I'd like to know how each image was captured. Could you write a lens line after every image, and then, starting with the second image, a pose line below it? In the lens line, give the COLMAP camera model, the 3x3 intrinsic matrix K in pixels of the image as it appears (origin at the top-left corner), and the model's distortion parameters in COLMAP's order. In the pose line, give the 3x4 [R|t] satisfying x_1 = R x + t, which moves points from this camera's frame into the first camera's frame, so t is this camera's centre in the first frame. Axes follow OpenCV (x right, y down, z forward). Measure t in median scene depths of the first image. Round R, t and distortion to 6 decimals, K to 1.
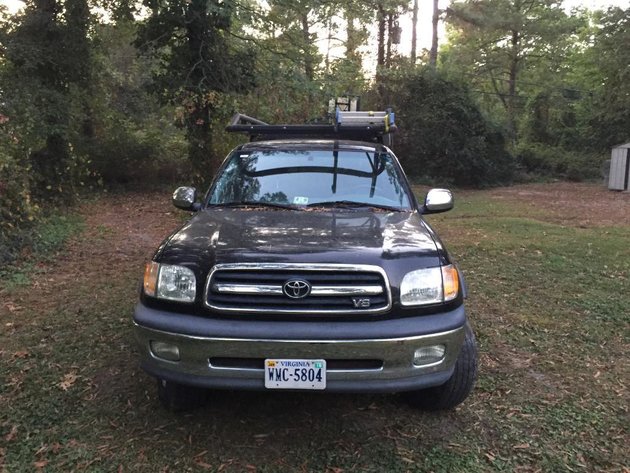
lens RADIAL K [[525.8, 0, 315.0], [0, 525.8, 236.5], [0, 0, 1]] dist [0.076780, -0.101679]
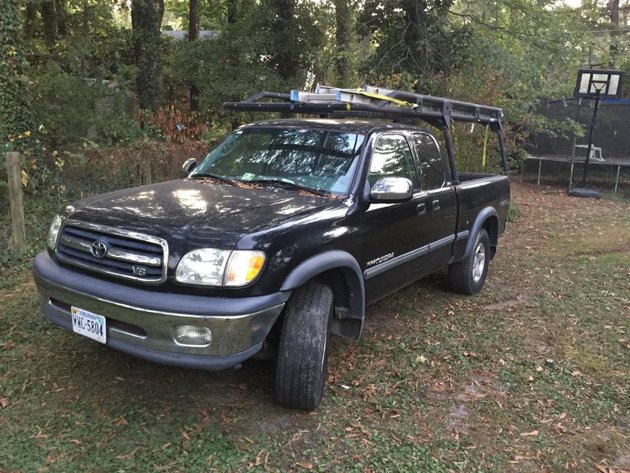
lens RADIAL K [[525.8, 0, 315.0], [0, 525.8, 236.5], [0, 0, 1]] dist [0.076780, -0.101679]
pose [[0.858338, 0.132560, -0.495666, 0.890827], [-0.116880, 0.991166, 0.062677, -0.046764], [0.499596, 0.004136, 0.866249, 0.270956]]
